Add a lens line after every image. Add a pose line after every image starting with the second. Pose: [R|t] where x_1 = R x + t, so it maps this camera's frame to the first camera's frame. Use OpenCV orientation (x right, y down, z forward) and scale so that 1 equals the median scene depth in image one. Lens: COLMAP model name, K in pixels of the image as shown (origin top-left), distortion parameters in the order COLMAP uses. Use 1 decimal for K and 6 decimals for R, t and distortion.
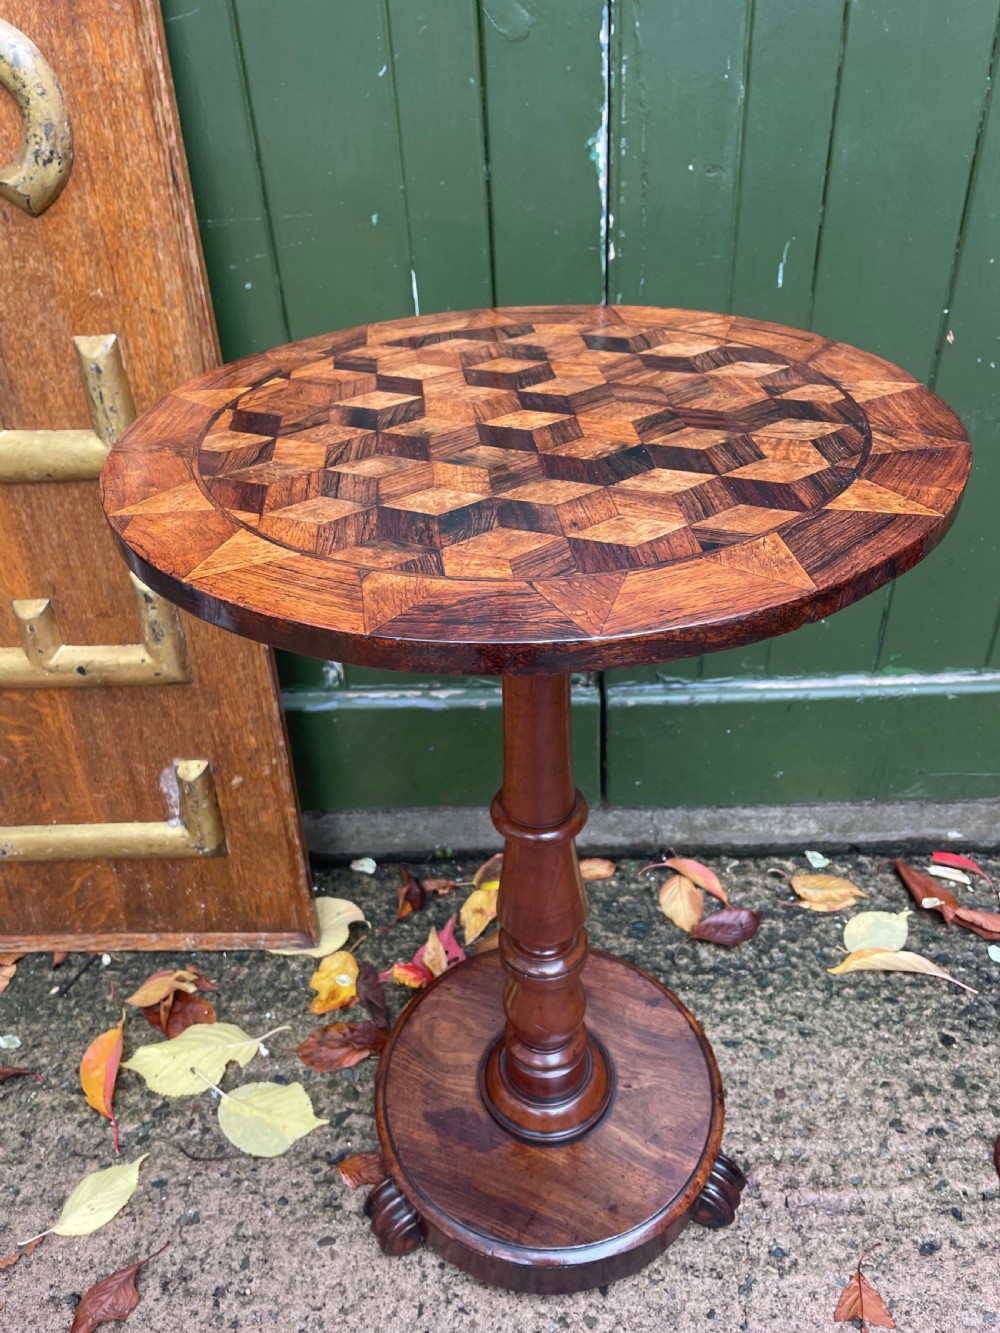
lens RADIAL K [[1019.8, 0, 496.0], [0, 1019.8, 664.8], [0, 0, 1]] dist [0.076864, -0.112679]
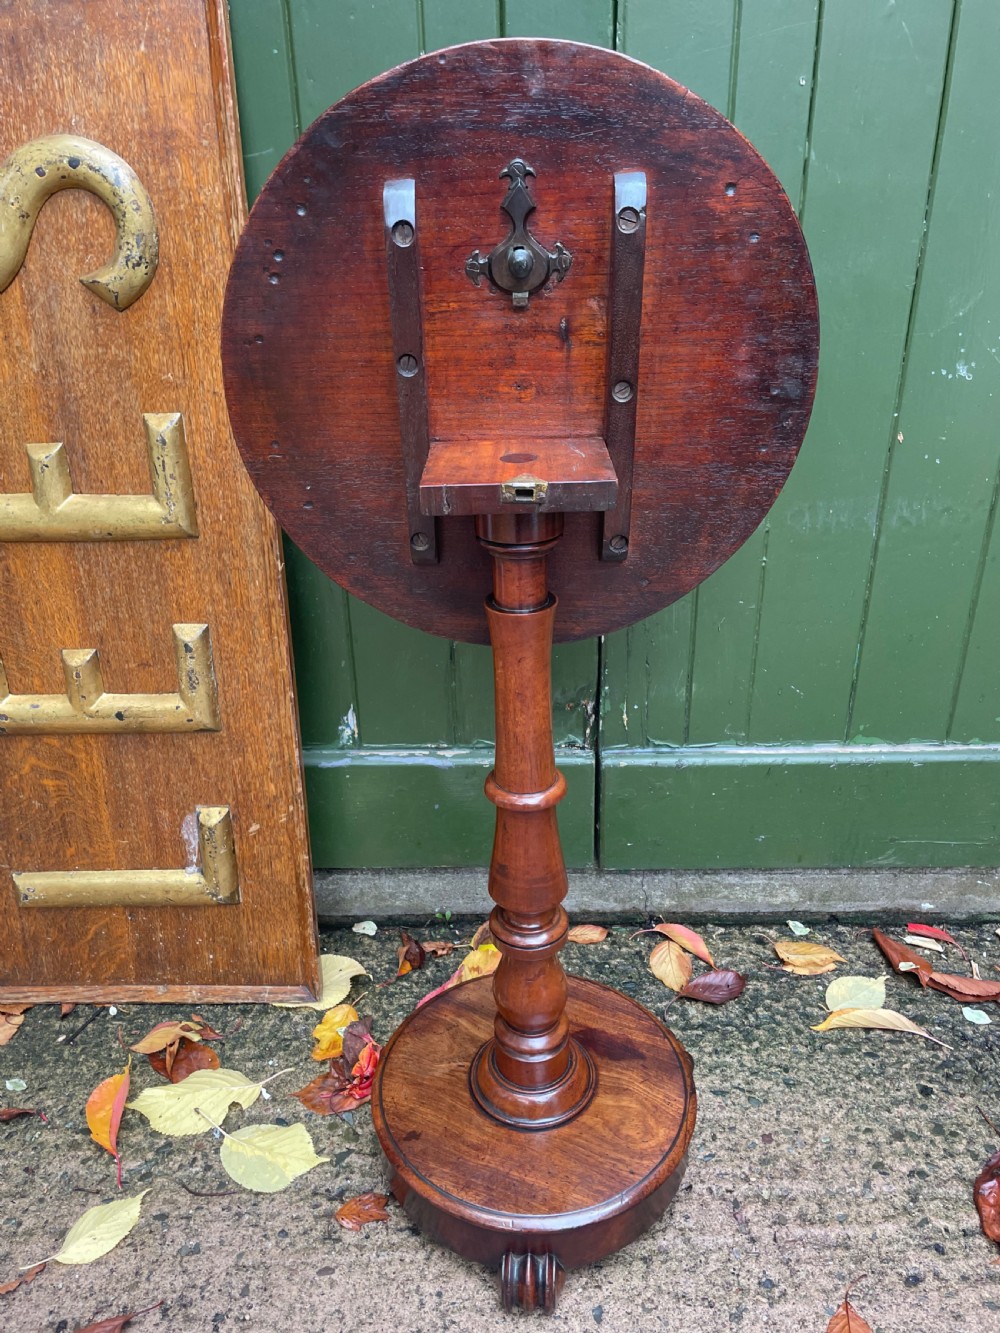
lens RADIAL K [[1019.8, 0, 498.4], [0, 1019.8, 661.1], [0, 0, 1]] dist [0.076864, -0.112679]
pose [[0.999562, 0.023600, 0.017876, -0.024928], [-0.020710, 0.988849, -0.147473, 0.103797], [-0.021157, 0.147038, 0.988904, -0.091745]]
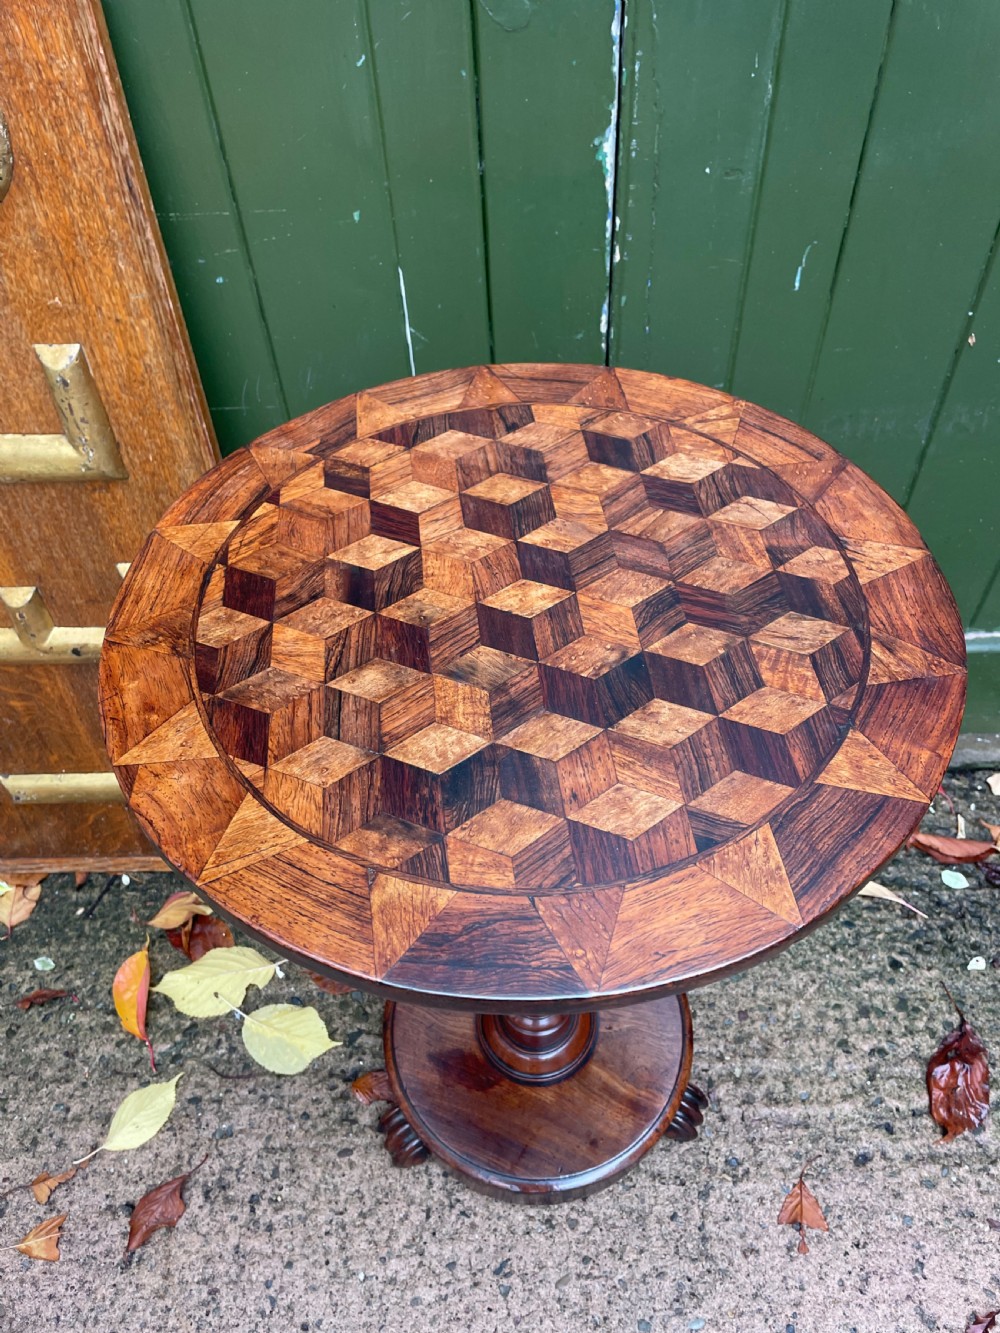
lens RADIAL K [[1019.8, 0, 509.6], [0, 1019.8, 664.1], [0, 0, 1]] dist [0.076864, -0.112679]
pose [[0.999688, -0.003405, 0.024759, -0.006443], [-0.003118, 0.965939, 0.258752, -0.252905], [-0.024796, -0.258748, 0.965626, 0.020641]]
